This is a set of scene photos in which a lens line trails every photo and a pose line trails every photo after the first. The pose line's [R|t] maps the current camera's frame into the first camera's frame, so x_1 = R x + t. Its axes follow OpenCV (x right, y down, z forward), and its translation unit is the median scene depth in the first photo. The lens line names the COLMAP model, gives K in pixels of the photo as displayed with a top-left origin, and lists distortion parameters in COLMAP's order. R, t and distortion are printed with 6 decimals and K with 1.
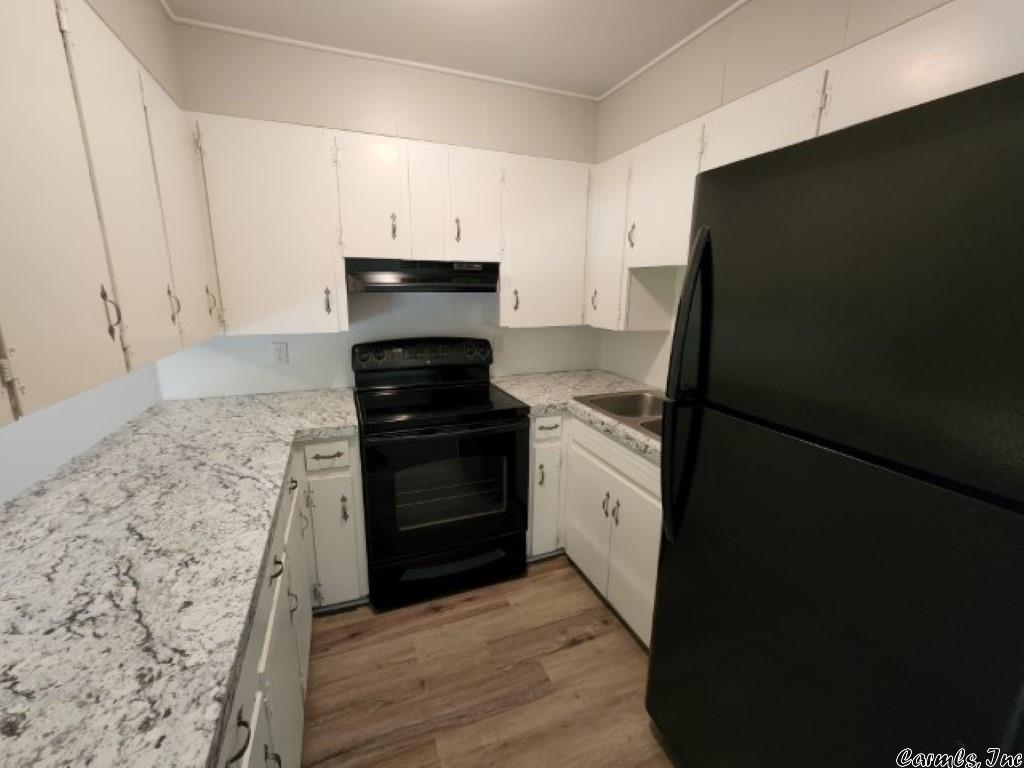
lens RADIAL K [[418.6, 0, 504.3], [0, 418.6, 383.2], [0, 0, 1]] dist [-0.001295, 0.001609]
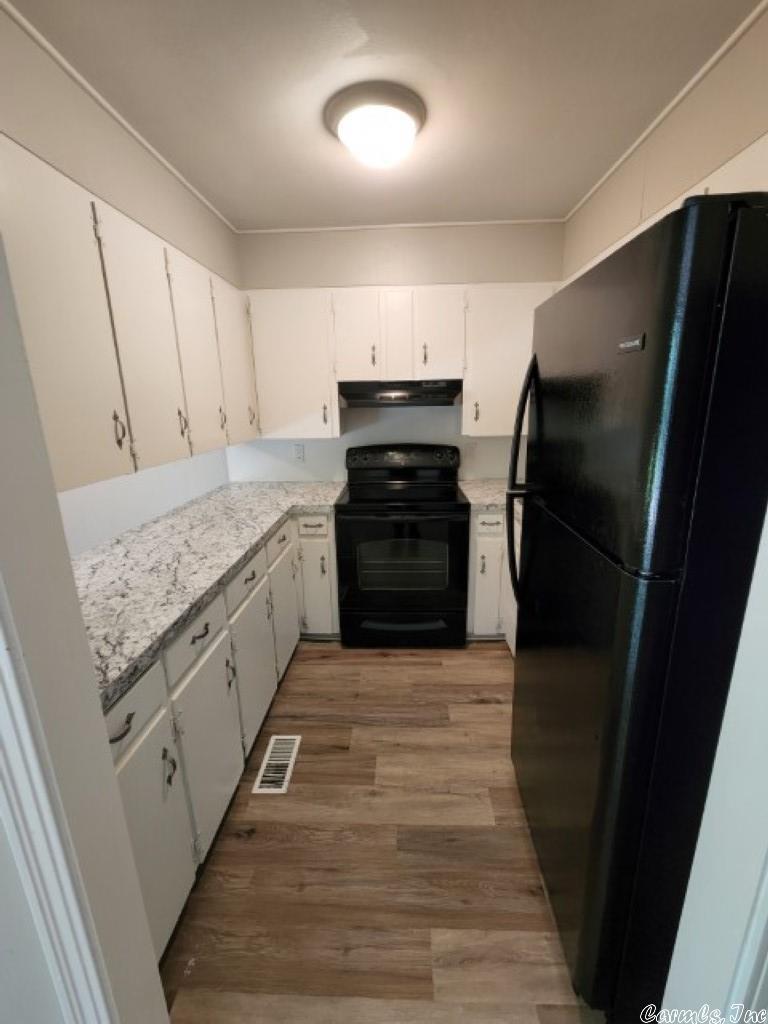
lens RADIAL K [[418.6, 0, 392.3], [0, 418.6, 506.2], [0, 0, 1]] dist [-0.001295, 0.001609]
pose [[0.921884, 0.073106, -0.380506, 0.340930], [-0.063227, 0.997260, 0.038416, 0.036576], [0.382272, -0.011357, 0.923980, -0.187831]]
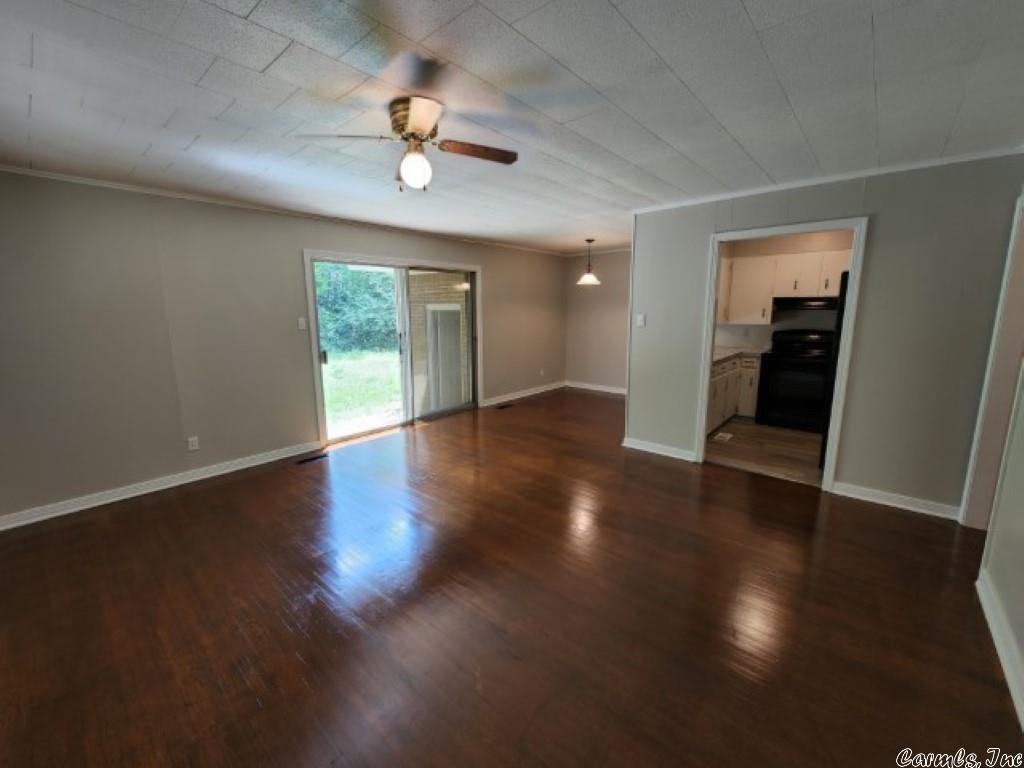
lens RADIAL K [[418.6, 0, 504.1], [0, 418.6, 381.5], [0, 0, 1]] dist [-0.001295, 0.001609]
pose [[0.455671, 0.140285, -0.879024, 1.438597], [-0.187948, 0.980403, 0.059035, 0.453436], [0.870080, 0.138310, 0.473108, -1.947965]]
